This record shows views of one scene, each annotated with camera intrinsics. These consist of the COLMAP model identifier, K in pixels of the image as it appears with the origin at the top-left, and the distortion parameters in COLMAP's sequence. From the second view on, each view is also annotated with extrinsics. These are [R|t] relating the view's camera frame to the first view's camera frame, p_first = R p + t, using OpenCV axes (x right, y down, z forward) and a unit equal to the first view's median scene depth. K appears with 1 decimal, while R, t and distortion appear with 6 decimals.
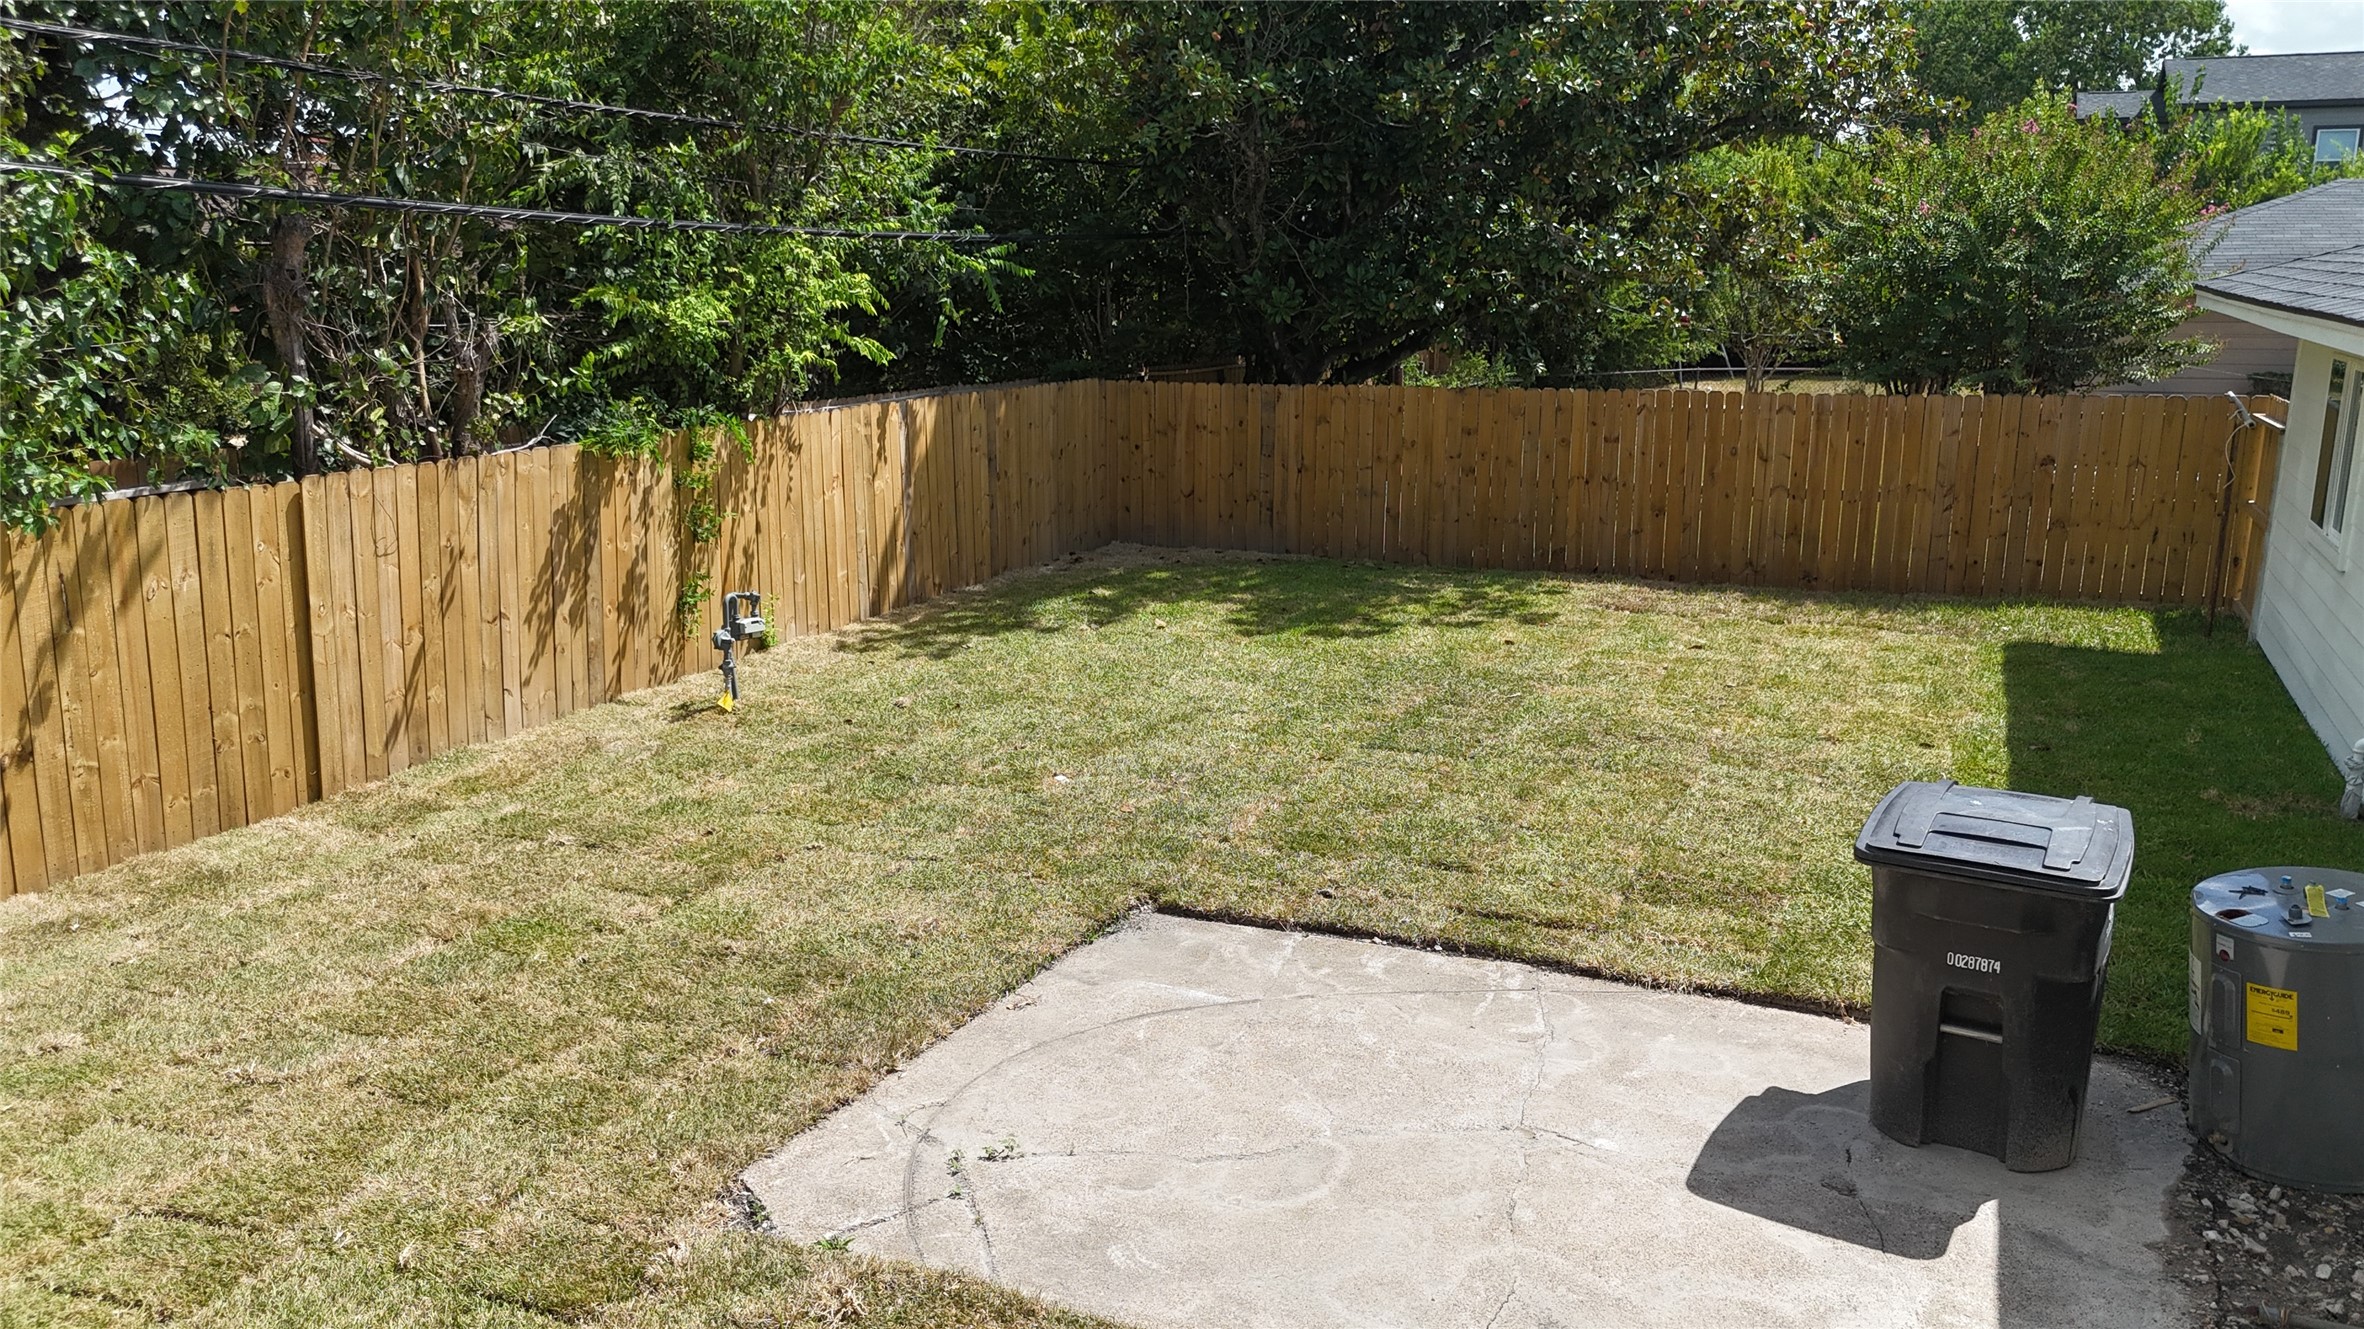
lens RADIAL K [[1733.0, 0, 1181.7], [0, 1733.0, 671.3], [0, 0, 1]] dist [0.039102, -0.008584]
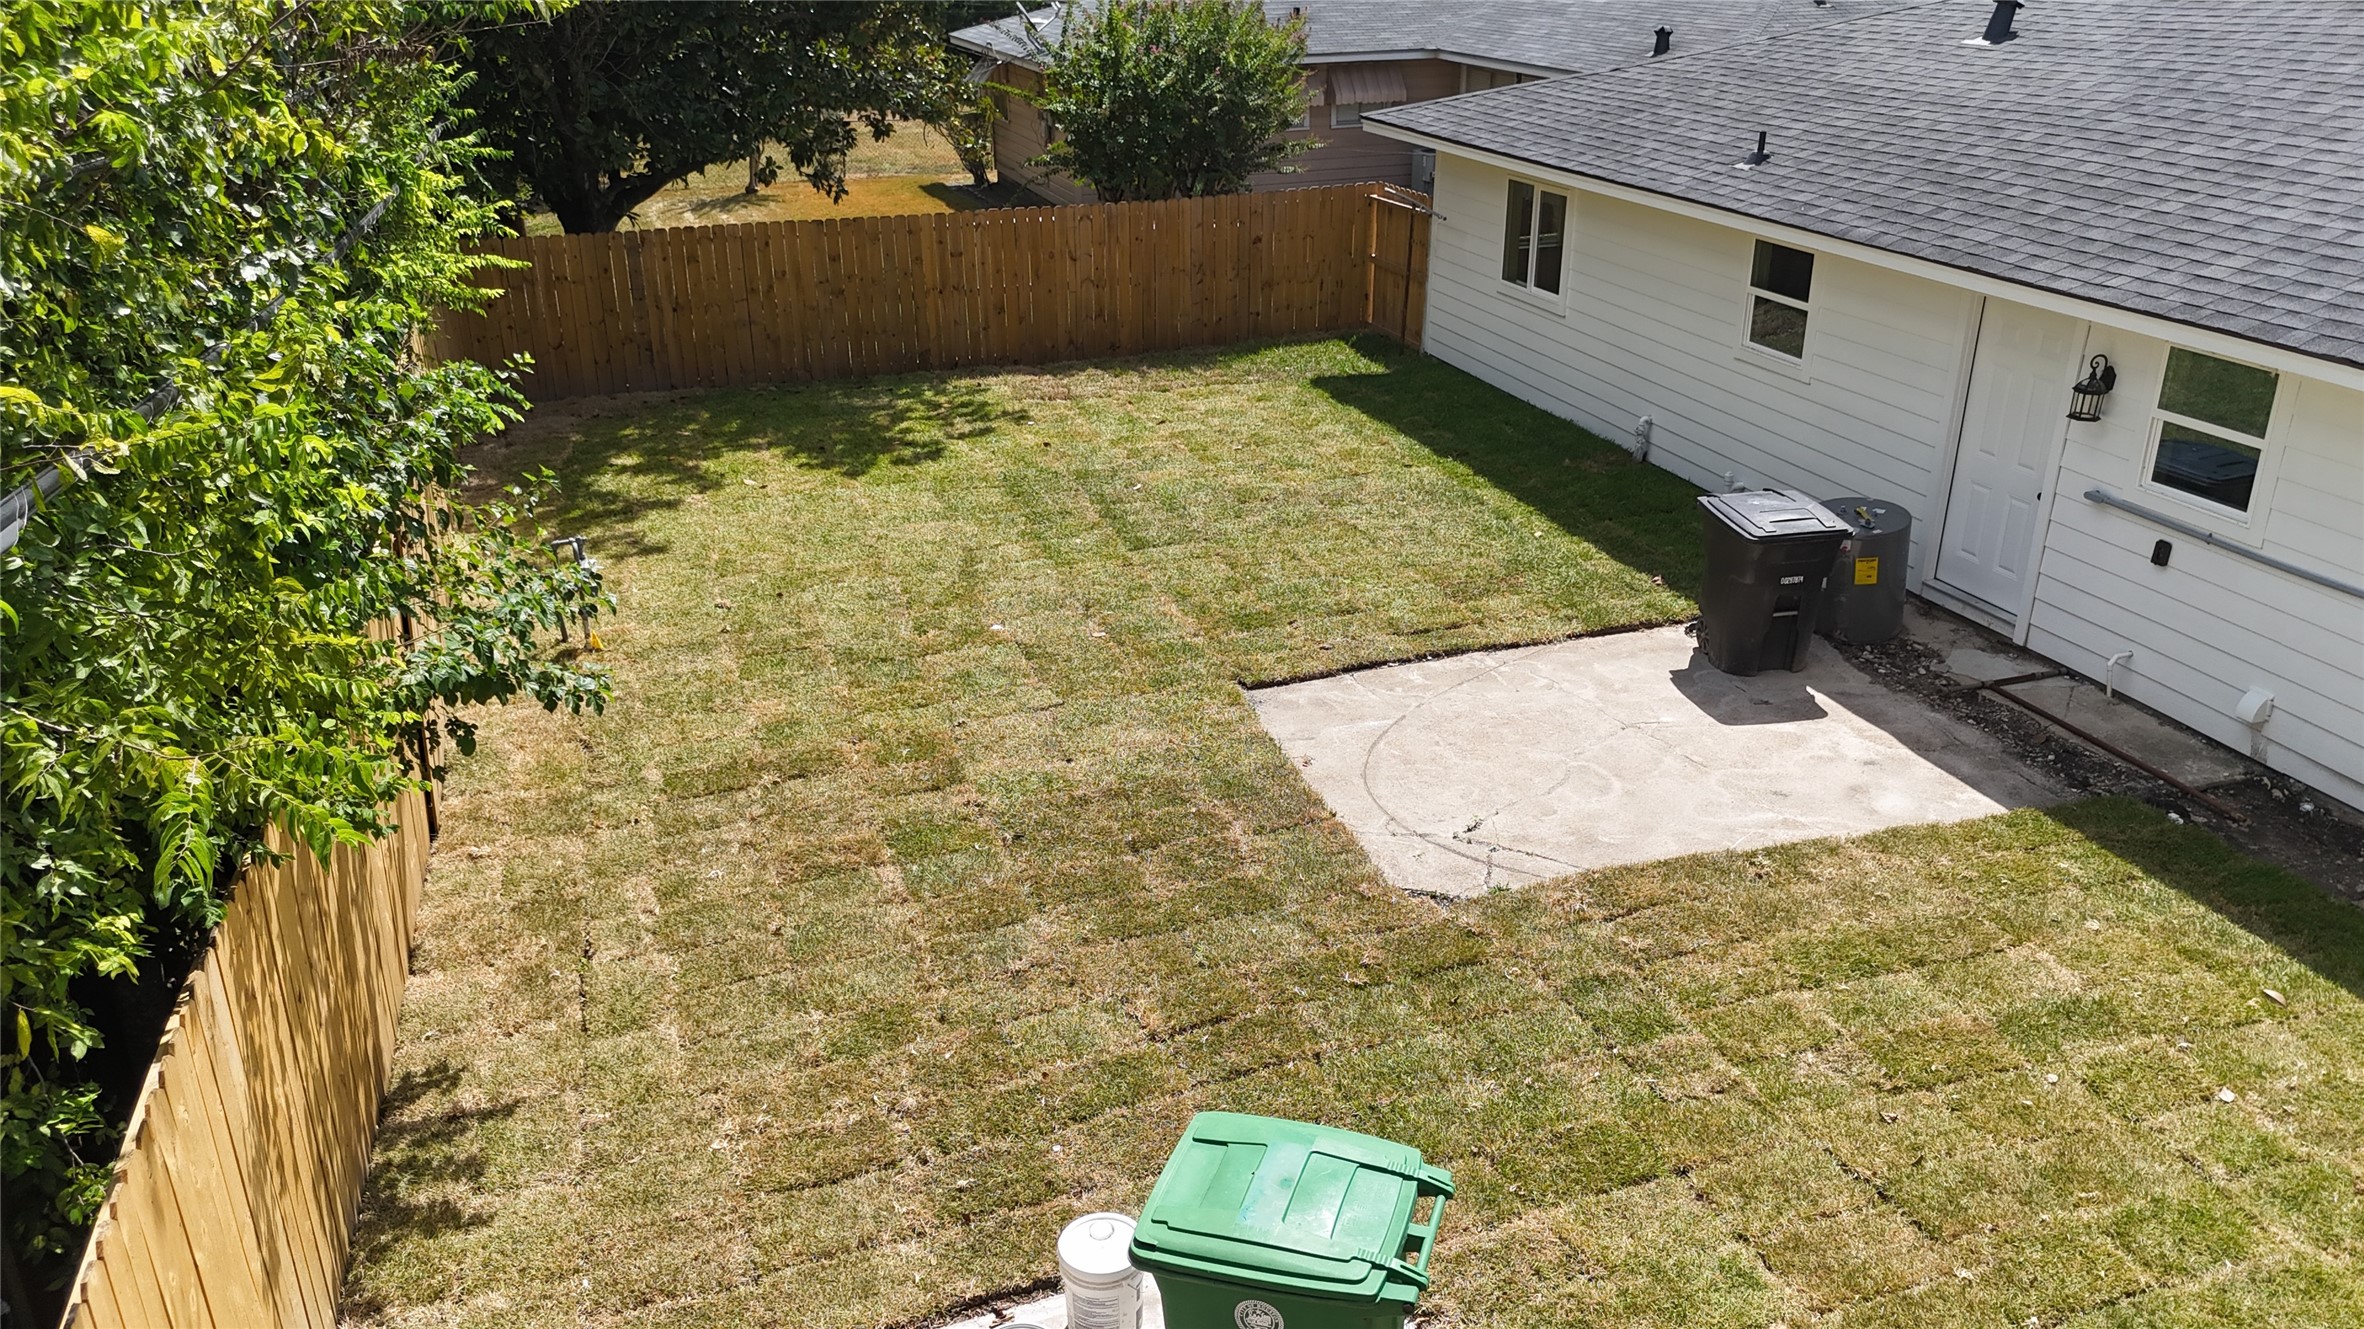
lens RADIAL K [[1733.0, 0, 1195.1], [0, 1733.0, 665.7], [0, 0, 1]] dist [0.039102, -0.008584]
pose [[0.732651, -0.268143, 0.625558, -0.969964], [0.158984, 0.961118, 0.225778, -0.220372], [-0.661776, -0.065962, 0.746794, -0.058564]]
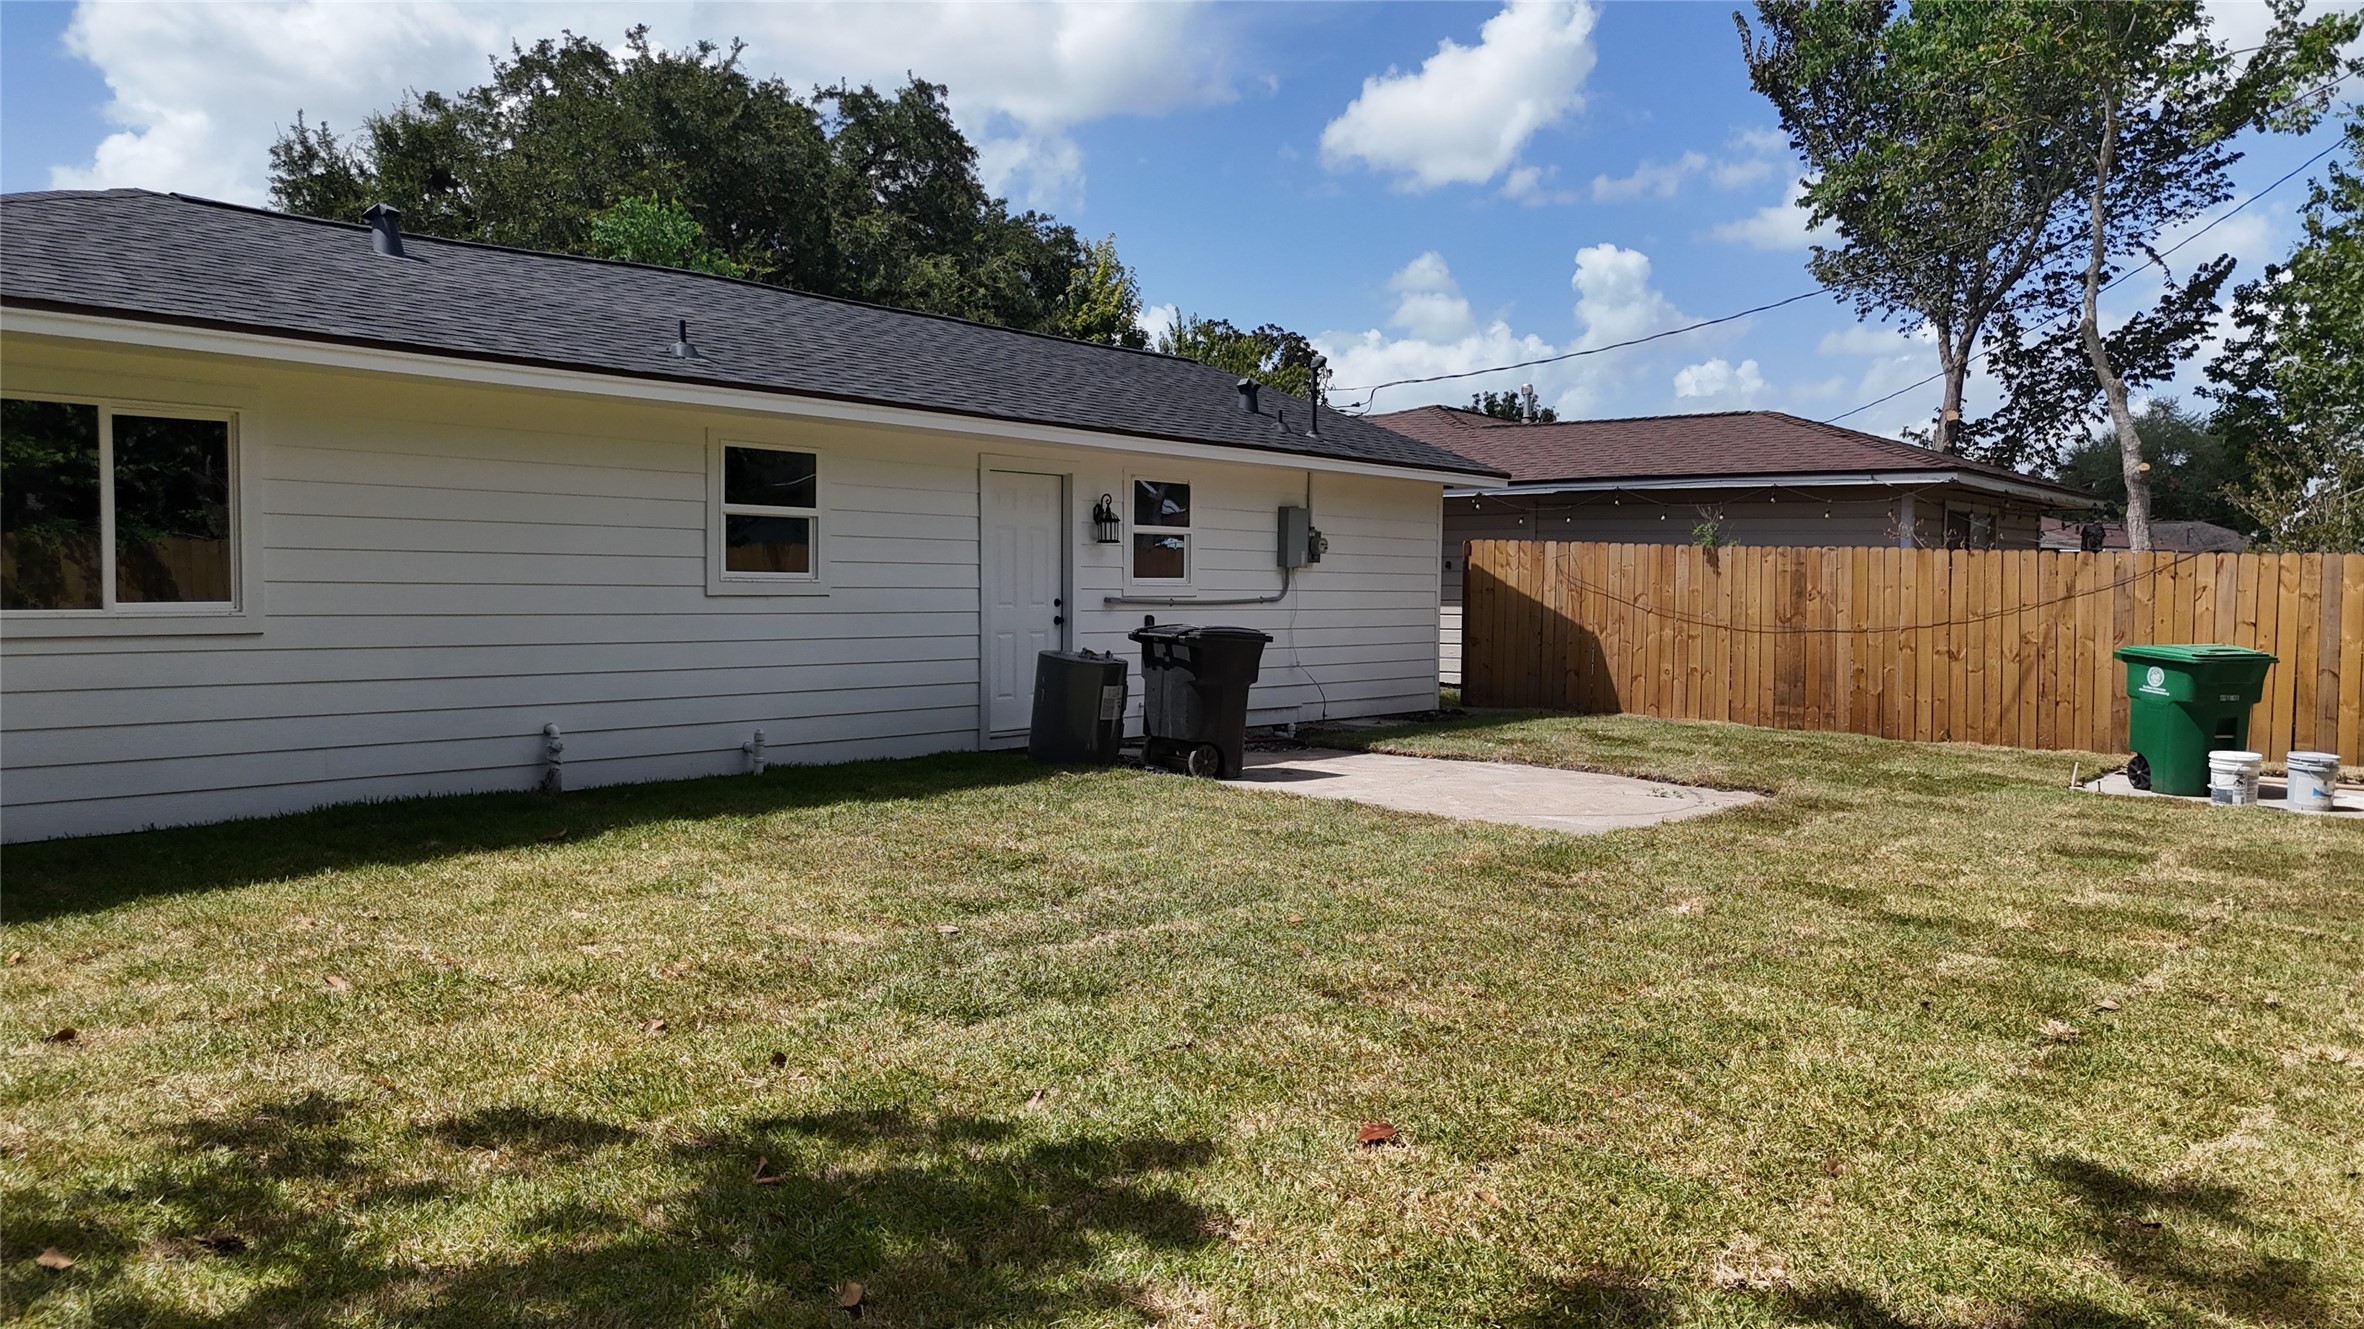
lens RADIAL K [[1733.0, 0, 1189.2], [0, 1733.0, 664.4], [0, 0, 1]] dist [0.039102, -0.008584]
pose [[-0.968811, -0.023640, 0.246671, -0.067016], [0.044673, 0.962468, 0.267694, -0.343795], [-0.243741, 0.270365, -0.931393, 2.230424]]
